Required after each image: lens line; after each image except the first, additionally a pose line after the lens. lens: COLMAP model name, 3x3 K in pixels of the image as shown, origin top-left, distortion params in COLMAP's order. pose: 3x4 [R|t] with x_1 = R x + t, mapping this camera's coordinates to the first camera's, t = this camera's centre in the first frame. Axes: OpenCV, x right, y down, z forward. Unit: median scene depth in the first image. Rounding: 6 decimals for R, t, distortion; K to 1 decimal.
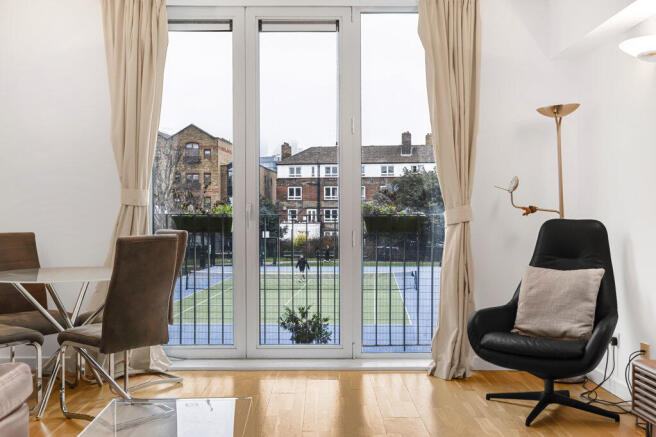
lens RADIAL K [[659.4, 0, 328.0], [0, 659.4, 218.5], [0, 0, 1]] dist [0.000743, 0.001245]
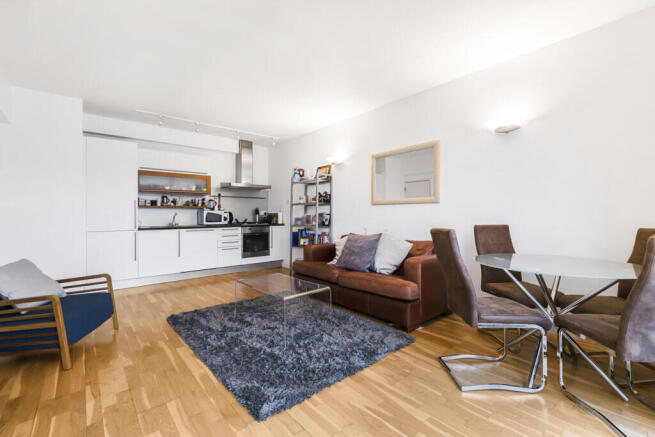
lens RADIAL K [[285.3, 0, 329.9], [0, 285.3, 220.4], [0, 0, 1]] dist [-0.000513, -0.000288]
pose [[-0.755828, 0.015108, -0.654596, 0.200082], [-0.001127, 0.999702, 0.024374, -0.003798], [0.654769, 0.019161, -0.755586, 0.949712]]
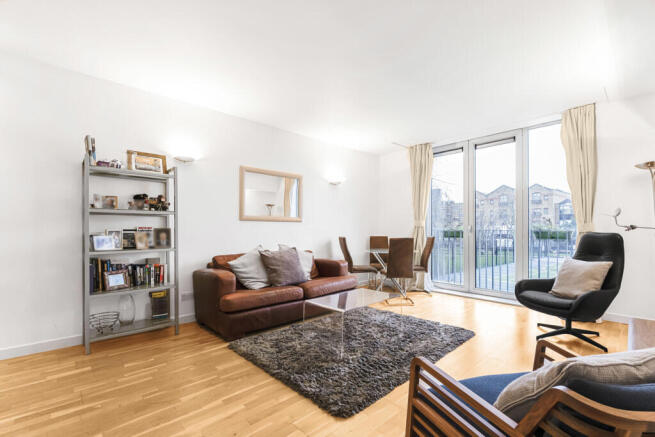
lens RADIAL K [[288.7, 0, 340.4], [0, 288.7, 230.7], [0, 0, 1]] dist [-0.002013, -0.000727]
pose [[0.689680, 0.003169, -0.724108, 0.318871], [-0.005544, 0.999984, -0.000904, -0.000562], [0.724093, 0.004638, 0.689686, -0.019370]]
